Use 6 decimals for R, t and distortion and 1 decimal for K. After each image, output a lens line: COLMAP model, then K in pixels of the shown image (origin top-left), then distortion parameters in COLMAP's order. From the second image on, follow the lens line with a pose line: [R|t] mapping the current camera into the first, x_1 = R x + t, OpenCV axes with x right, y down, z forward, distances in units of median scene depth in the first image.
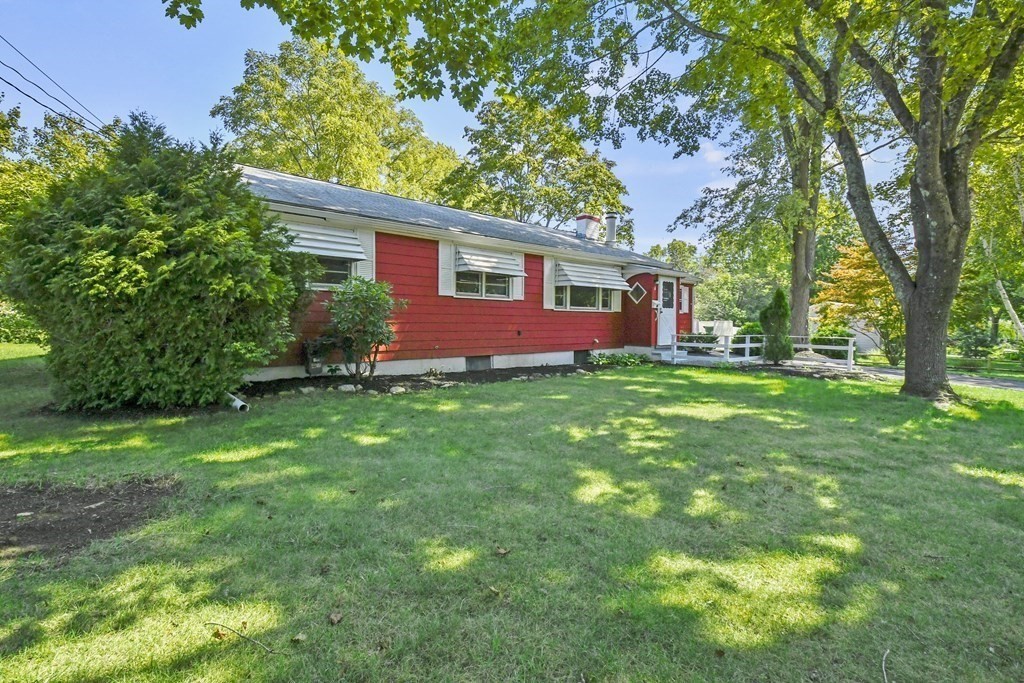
lens RADIAL K [[449.7, 0, 501.3], [0, 449.7, 344.3], [0, 0, 1]] dist [0.001868, -0.015533]
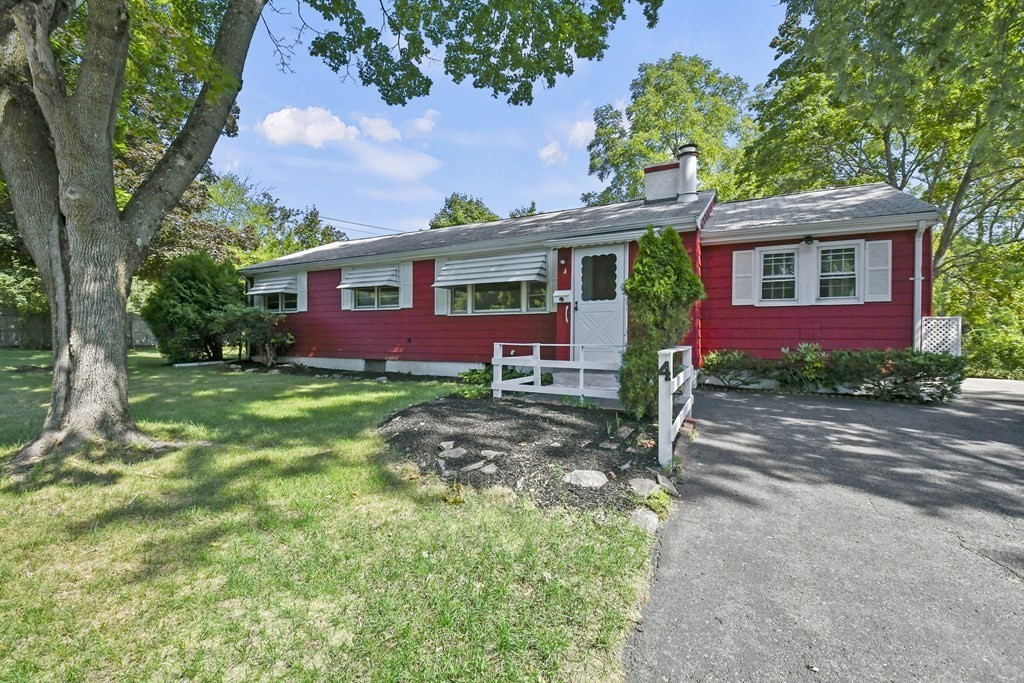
lens RADIAL K [[449.7, 0, 501.3], [0, 449.7, 344.3], [0, 0, 1]] dist [0.001868, -0.015533]
pose [[0.348779, 0.001460, -0.937204, 1.018012], [-0.051106, 0.998541, -0.017463, -0.007998], [0.935811, 0.053987, 0.348345, 0.797619]]
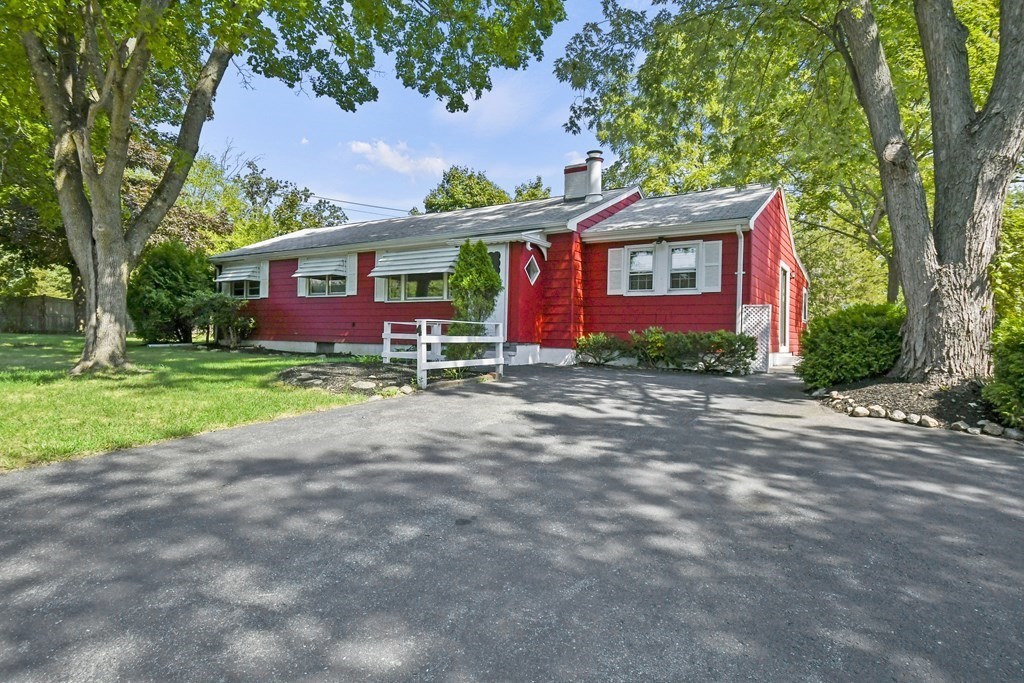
lens RADIAL K [[572.3, 0, 498.3], [0, 572.3, 330.5], [0, 0, 1]] dist [-0.002929, -0.000408]
pose [[0.277017, -0.015832, -0.960735, 1.435035], [-0.067404, 0.997081, -0.035866, 0.015880], [0.958498, 0.074693, 0.275141, 0.906394]]
